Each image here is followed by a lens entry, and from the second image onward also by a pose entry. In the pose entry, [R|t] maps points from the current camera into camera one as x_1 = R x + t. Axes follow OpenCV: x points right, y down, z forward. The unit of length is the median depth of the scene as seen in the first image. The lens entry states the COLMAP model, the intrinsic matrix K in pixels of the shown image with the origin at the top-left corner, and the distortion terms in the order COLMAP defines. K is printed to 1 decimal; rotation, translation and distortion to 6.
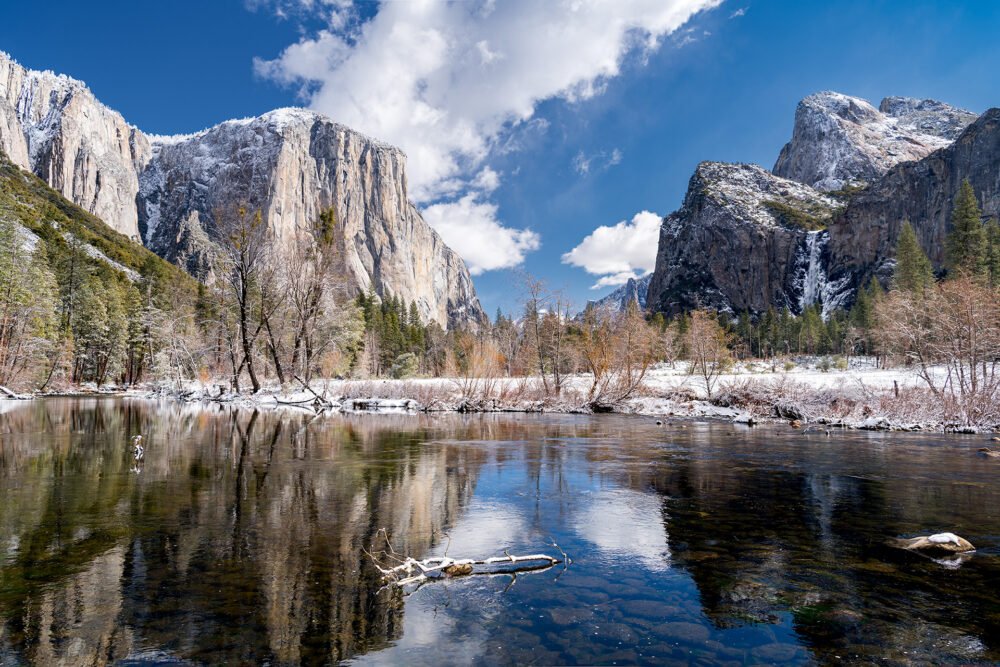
lens RADIAL K [[630.0, 0, 506.4], [0, 630.0, 332.0], [0, 0, 1]] dist [0.003898, -0.002603]
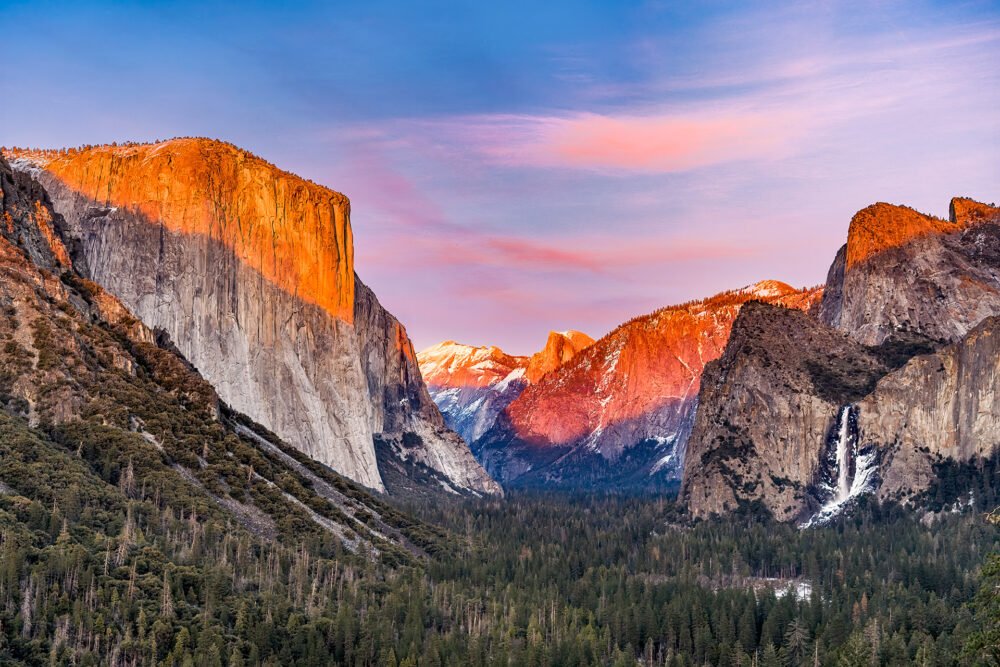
lens RADIAL K [[1284.7, 0, 503.5], [0, 1284.7, 334.7], [0, 0, 1]] dist [-0.013741, 0.000000]
pose [[0.993835, 0.016702, 0.109601, -0.303400], [-0.015042, 0.999760, -0.015955, -0.226643], [-0.109841, 0.014208, 0.993848, -1.019973]]
